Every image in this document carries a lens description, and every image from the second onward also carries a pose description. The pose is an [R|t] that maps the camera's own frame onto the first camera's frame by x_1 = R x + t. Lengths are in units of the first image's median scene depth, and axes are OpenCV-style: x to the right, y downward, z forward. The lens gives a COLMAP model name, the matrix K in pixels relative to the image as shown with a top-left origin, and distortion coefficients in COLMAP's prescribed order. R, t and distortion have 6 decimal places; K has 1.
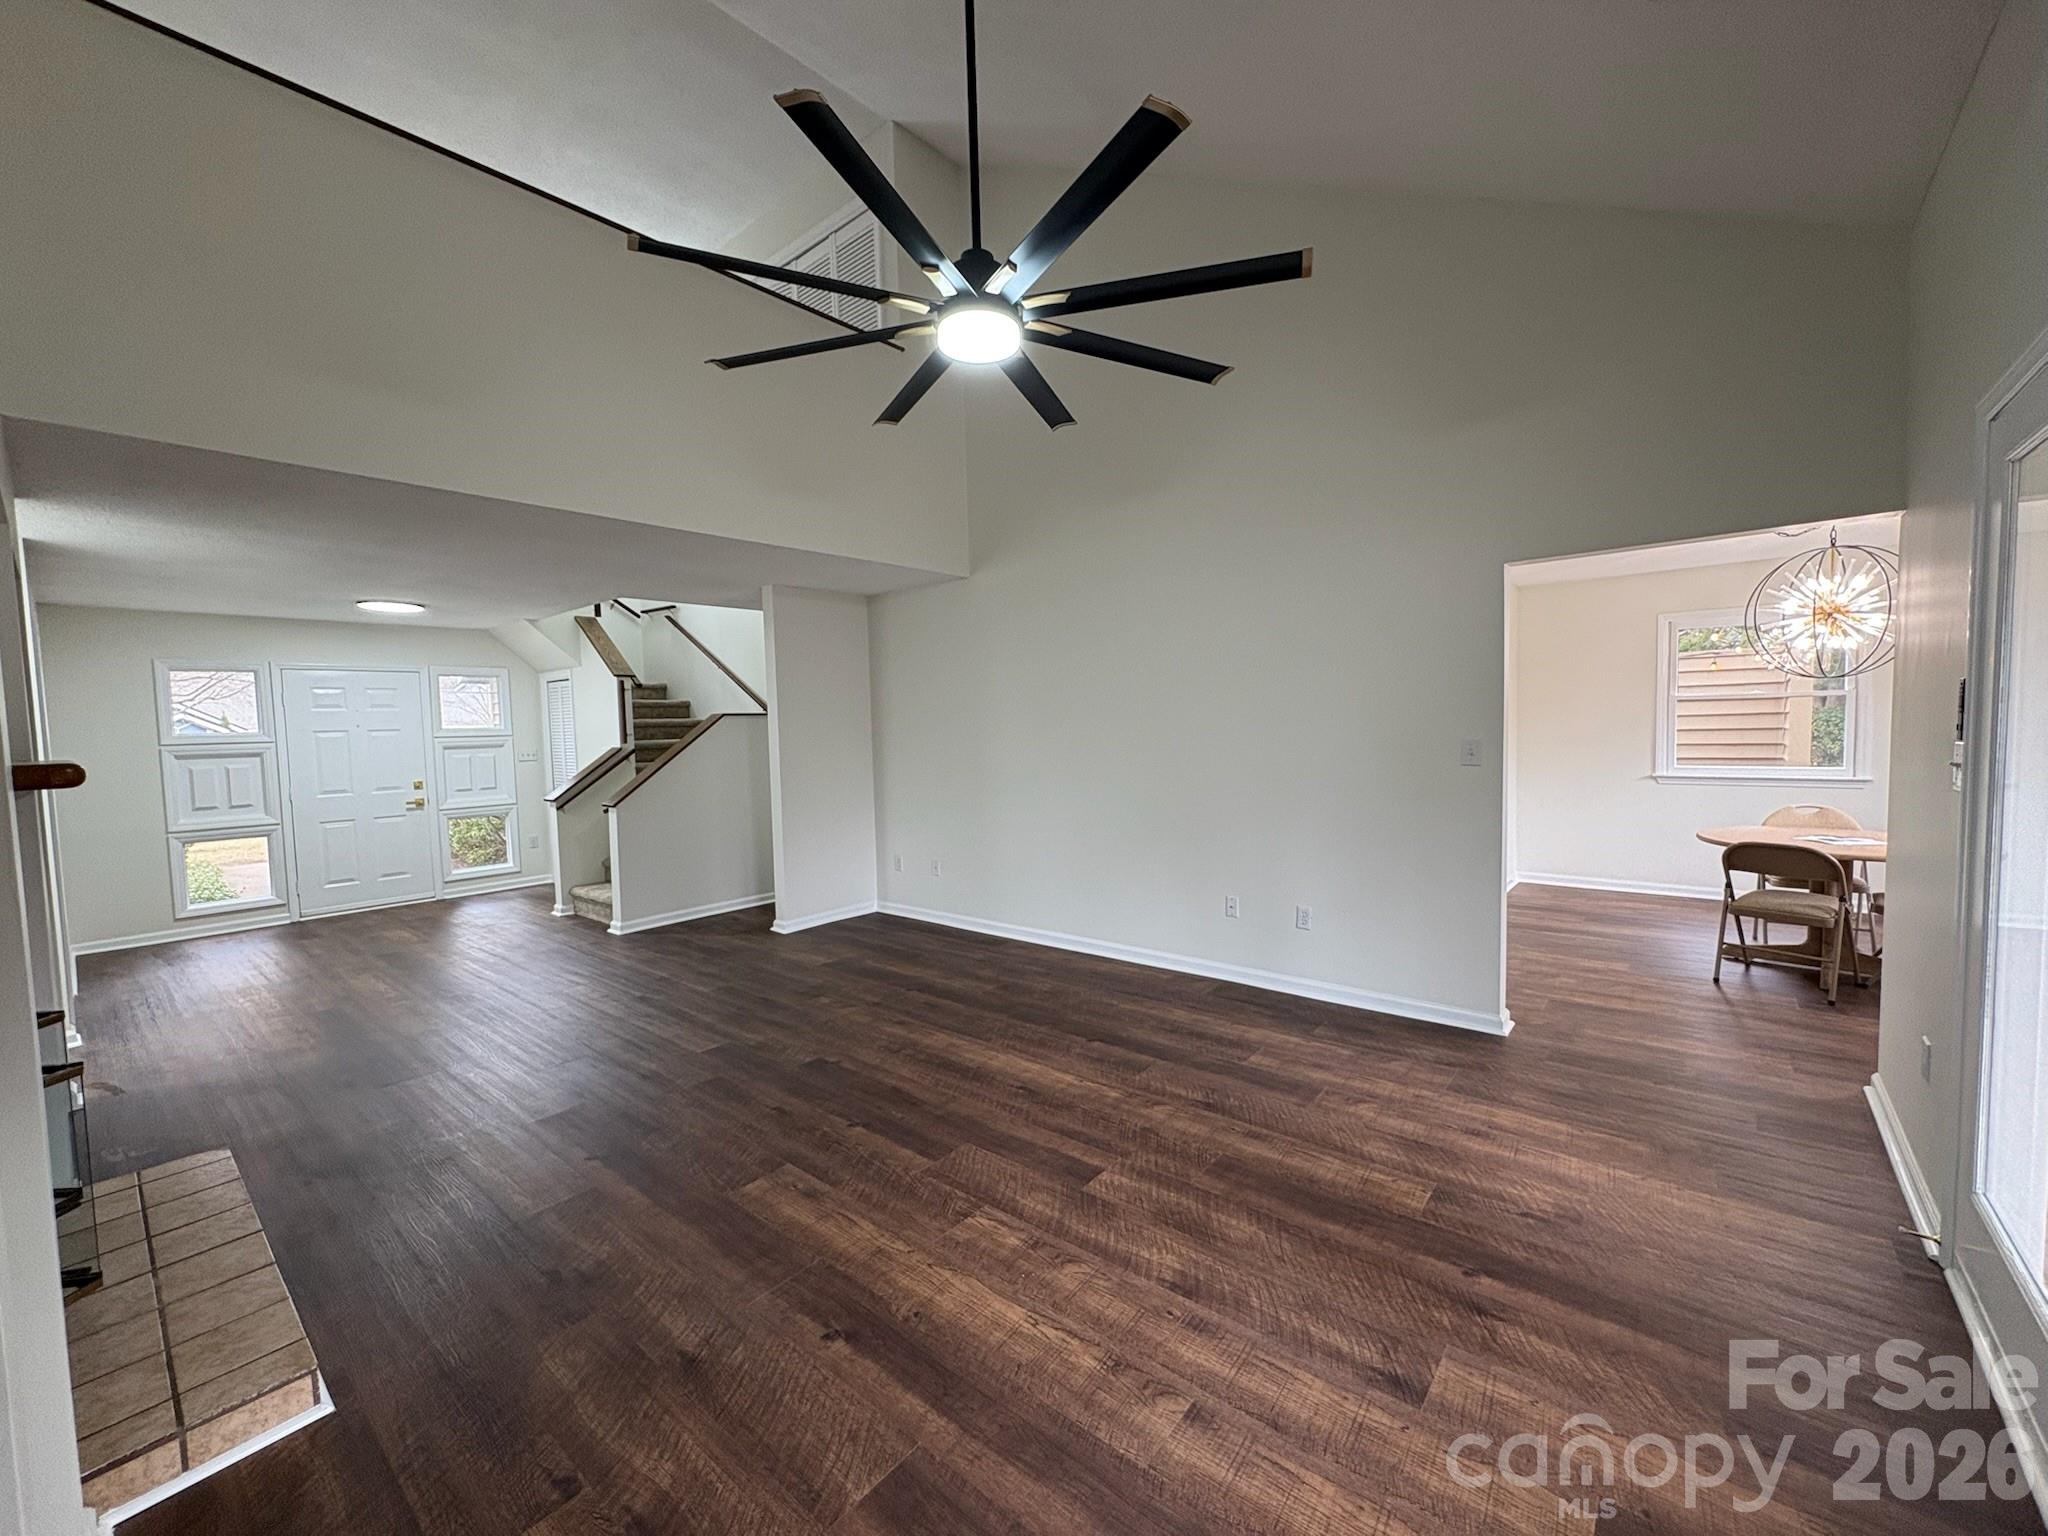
lens RADIAL K [[814.8, 0, 1027.7], [0, 814.8, 768.8], [0, 0, 1]] dist [0.000384, -0.000046]
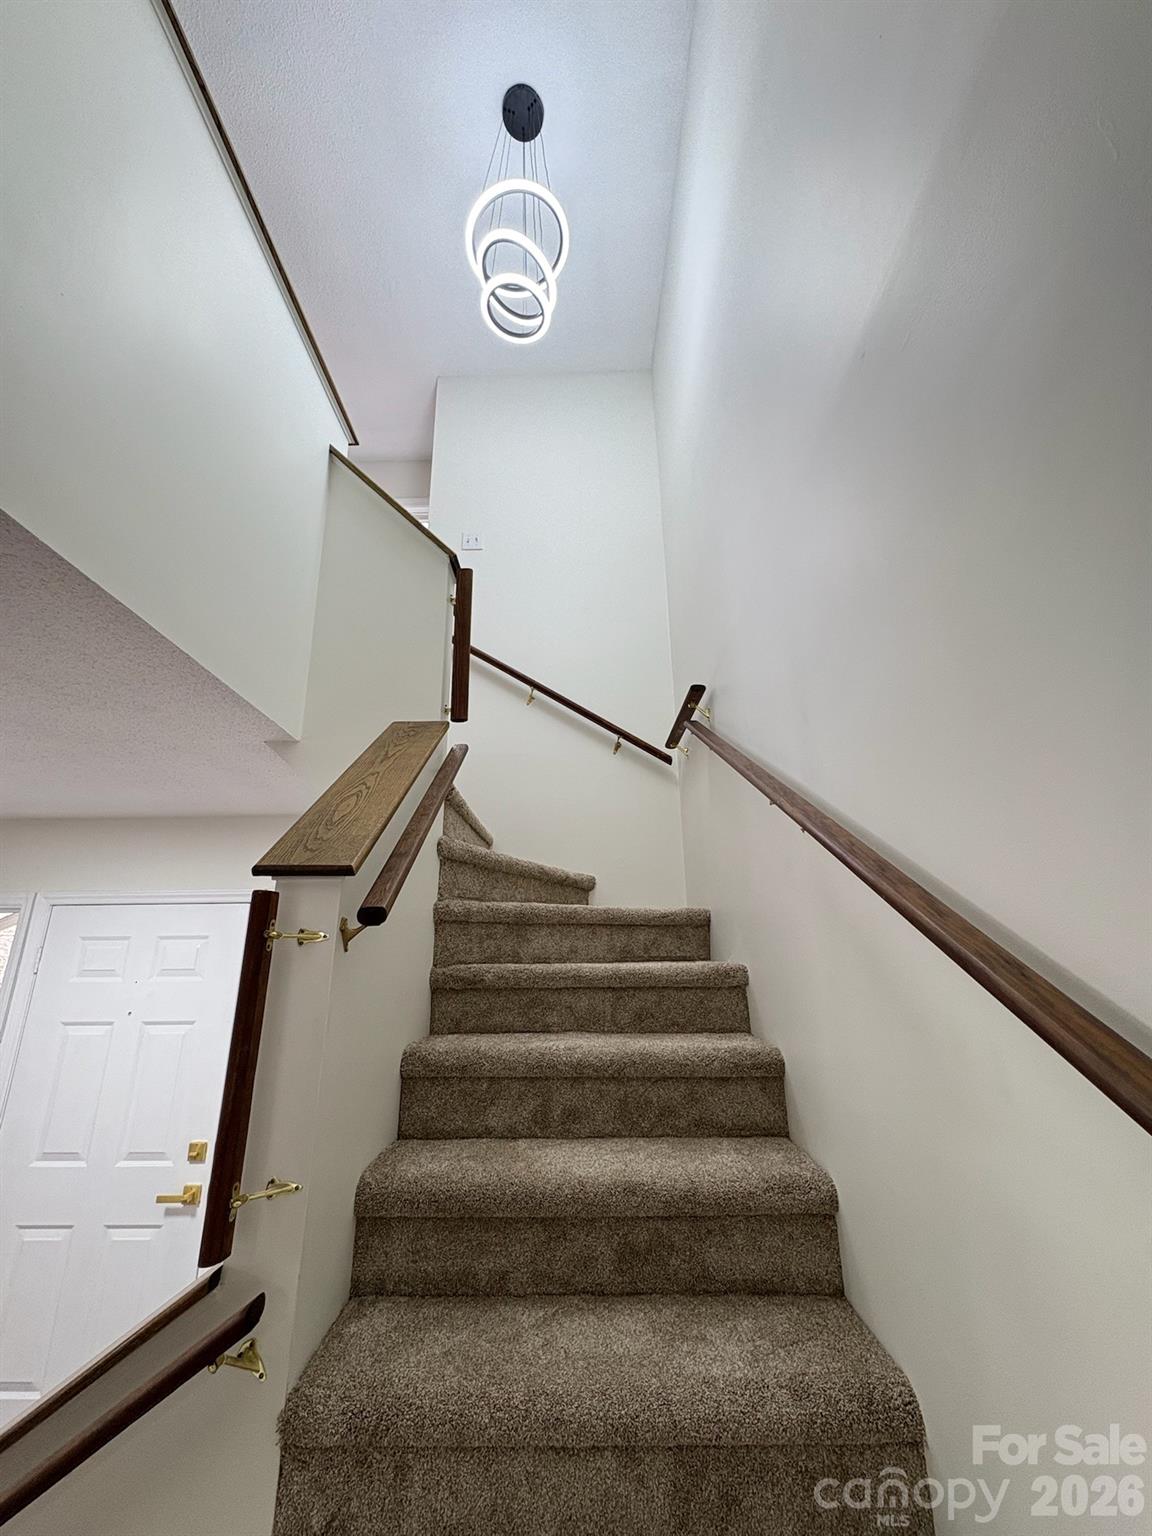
lens RADIAL K [[611.1, 0, 568.5], [0, 611.1, 768.9], [0, 0, 1]] dist [0.000384, -0.000046]
pose [[0.628767, -0.212179, -0.748085, -0.769671], [-0.053387, 0.948002, -0.313753, -0.217517], [0.775759, 0.237216, 0.584746, 2.248261]]
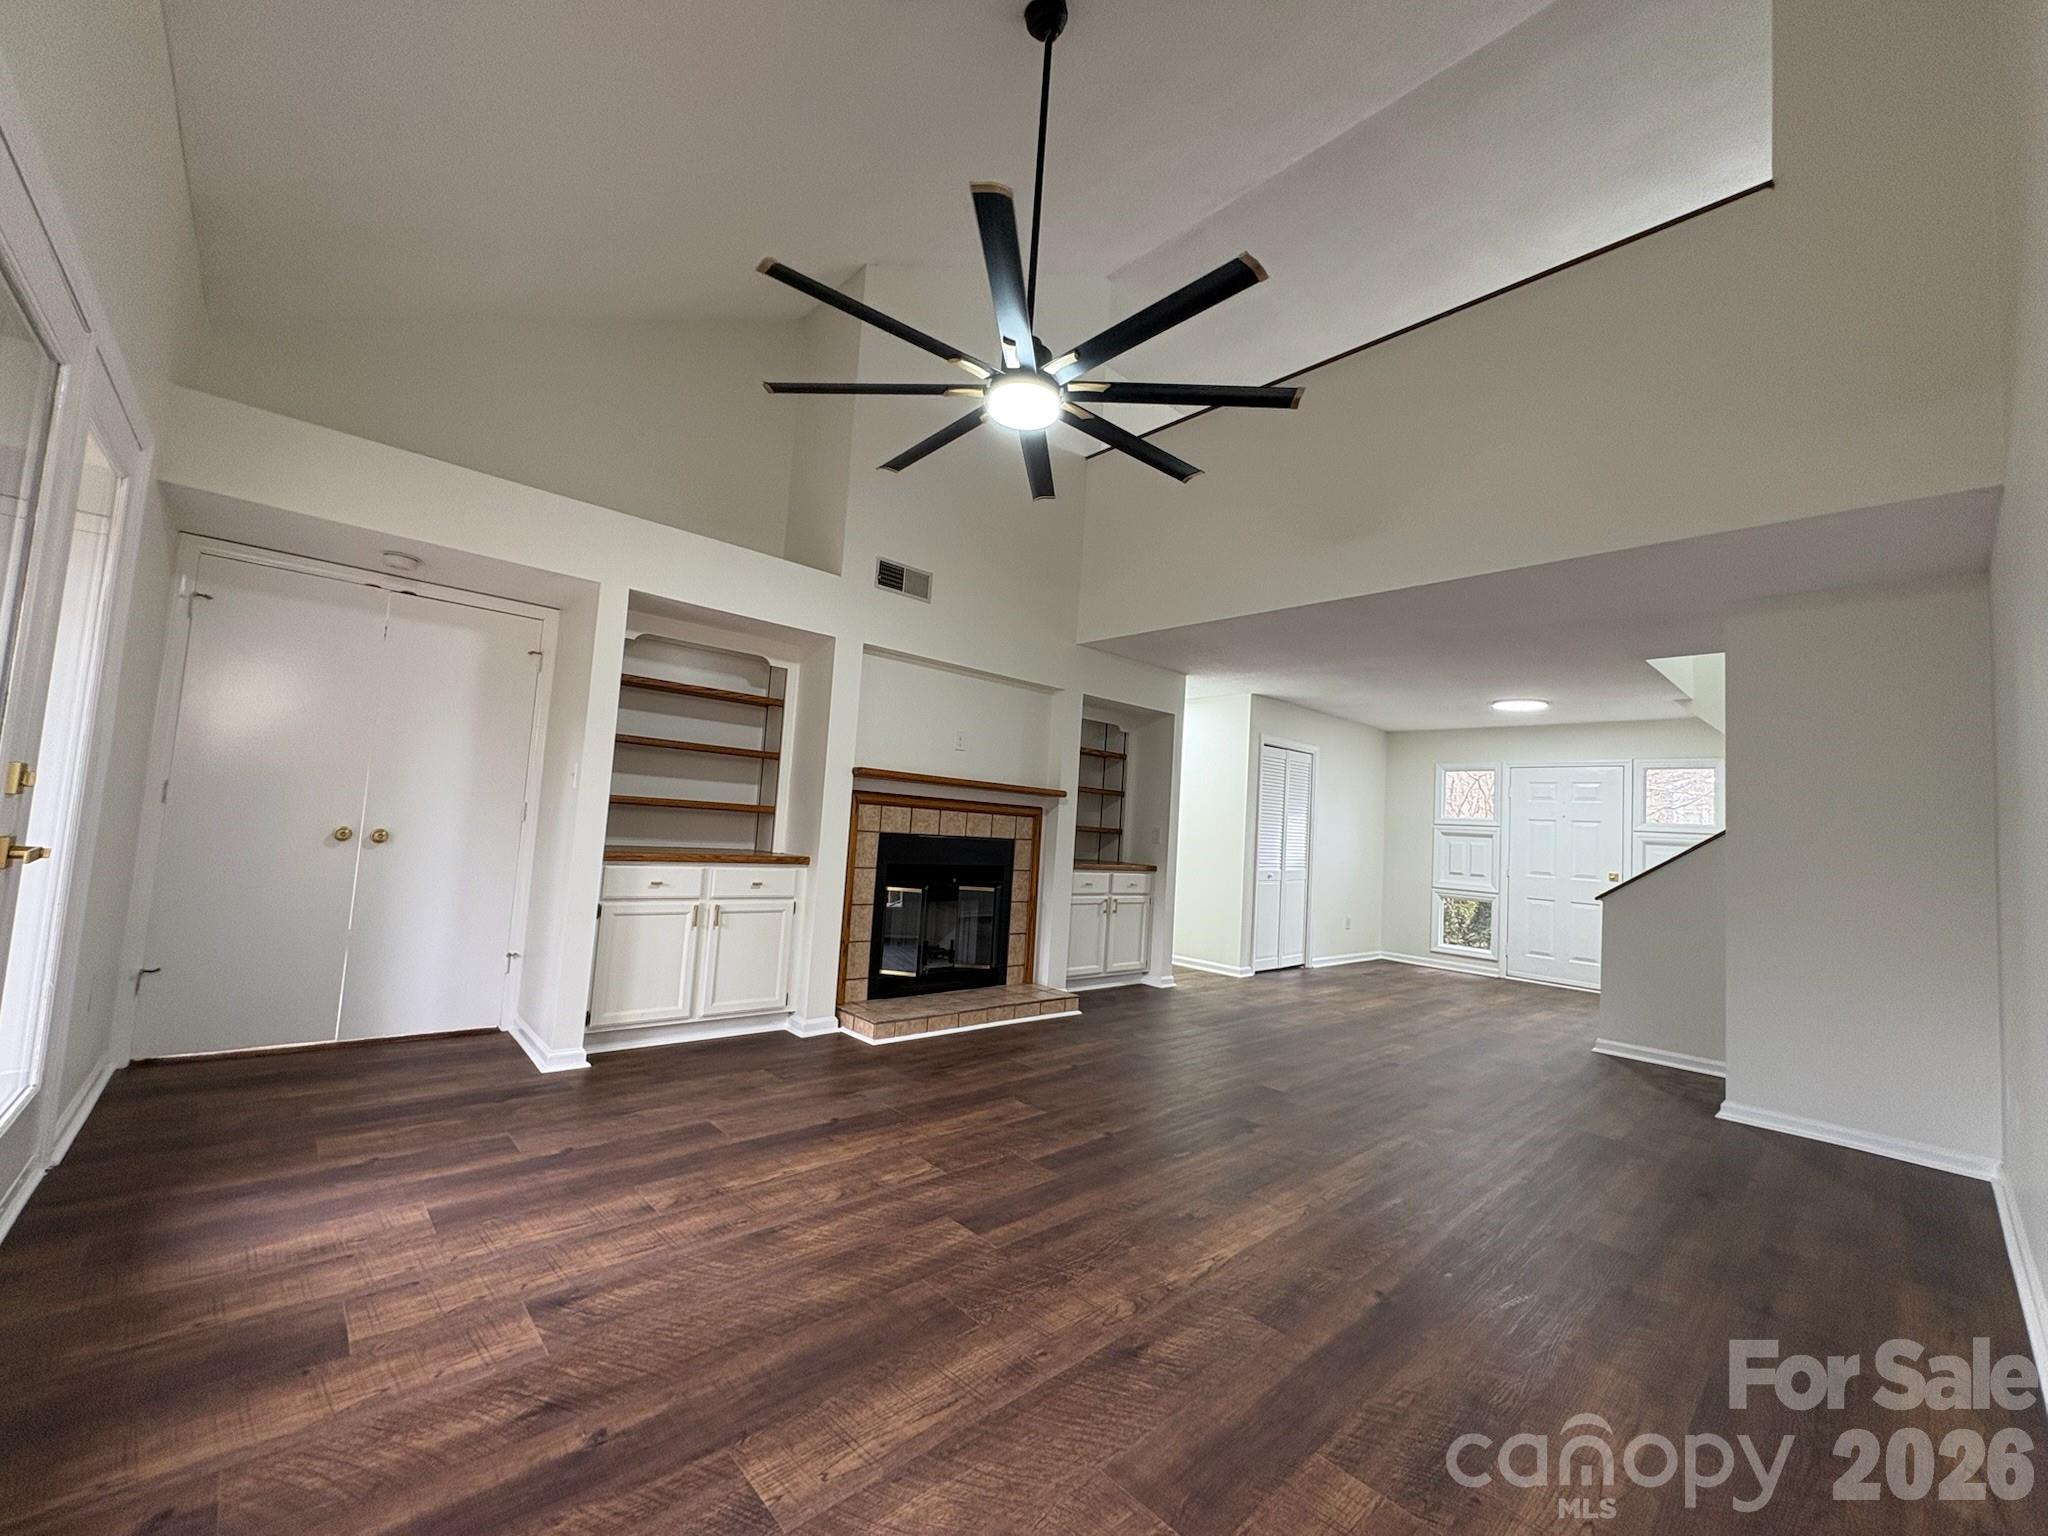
lens RADIAL K [[814.8, 0, 1028.5], [0, 814.8, 766.4], [0, 0, 1]] dist [0.000384, -0.000046]
pose [[-0.126232, -0.055774, -0.990432, 0.873669], [-0.115672, 0.992435, -0.041145, 0.022716], [0.985234, 0.109372, -0.131729, 0.995547]]
